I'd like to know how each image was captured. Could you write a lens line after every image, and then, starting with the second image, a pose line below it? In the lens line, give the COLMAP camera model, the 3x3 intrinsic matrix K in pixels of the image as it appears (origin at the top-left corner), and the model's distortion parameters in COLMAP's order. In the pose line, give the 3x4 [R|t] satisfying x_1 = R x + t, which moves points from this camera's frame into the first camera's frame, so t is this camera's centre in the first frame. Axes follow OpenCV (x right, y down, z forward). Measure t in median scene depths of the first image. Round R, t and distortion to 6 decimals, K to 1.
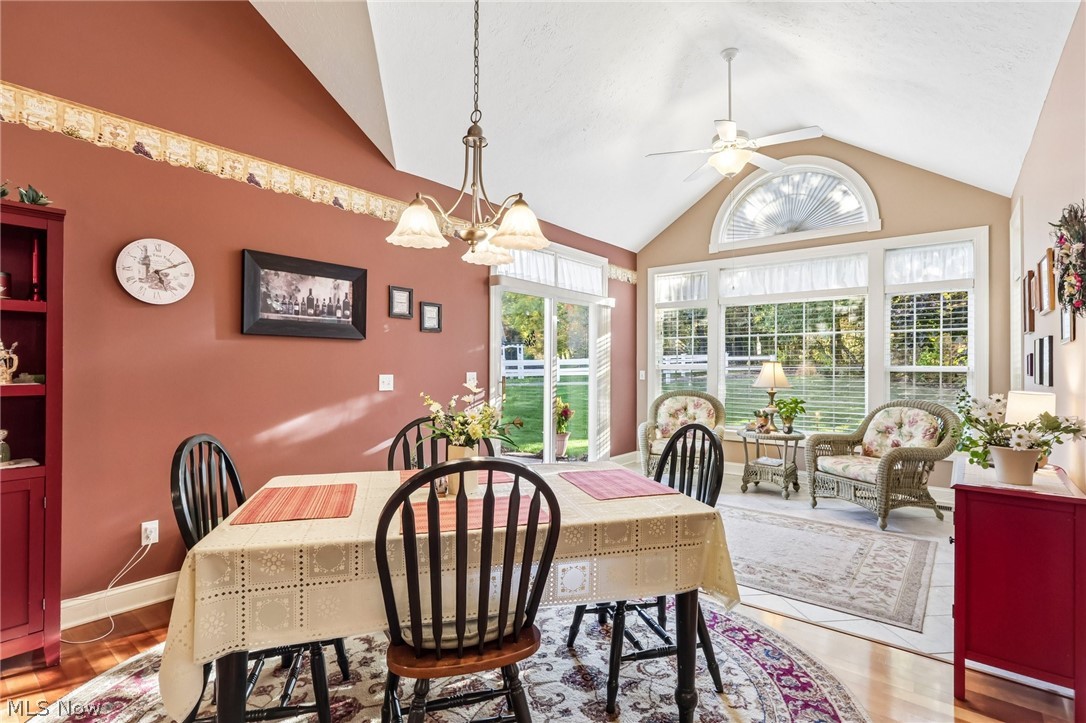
lens RADIAL K [[510.9, 0, 543.6], [0, 510.9, 371.7], [0, 0, 1]] dist [0.001502, -0.000856]
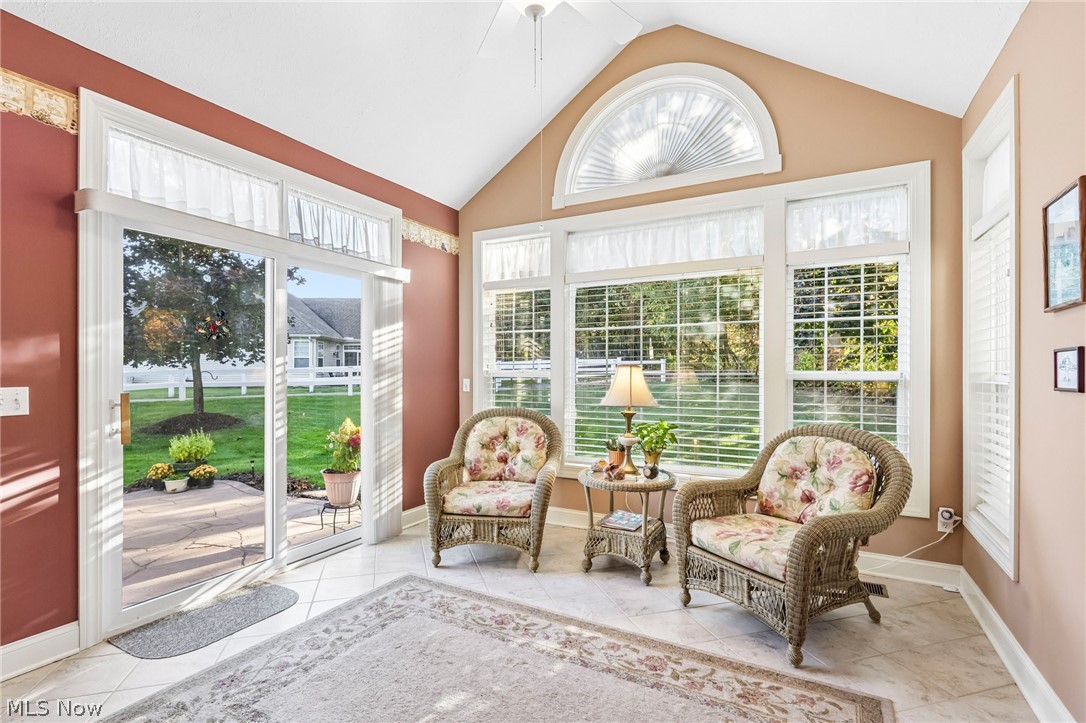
lens RADIAL K [[510.9, 0, 543.6], [0, 510.9, 371.7], [0, 0, 1]] dist [0.001502, -0.000856]
pose [[0.984812, -0.000574, 0.173625, 0.231048], [0.002277, 0.999951, -0.009606, -0.005712], [-0.173611, 0.009855, 0.984765, 0.387094]]
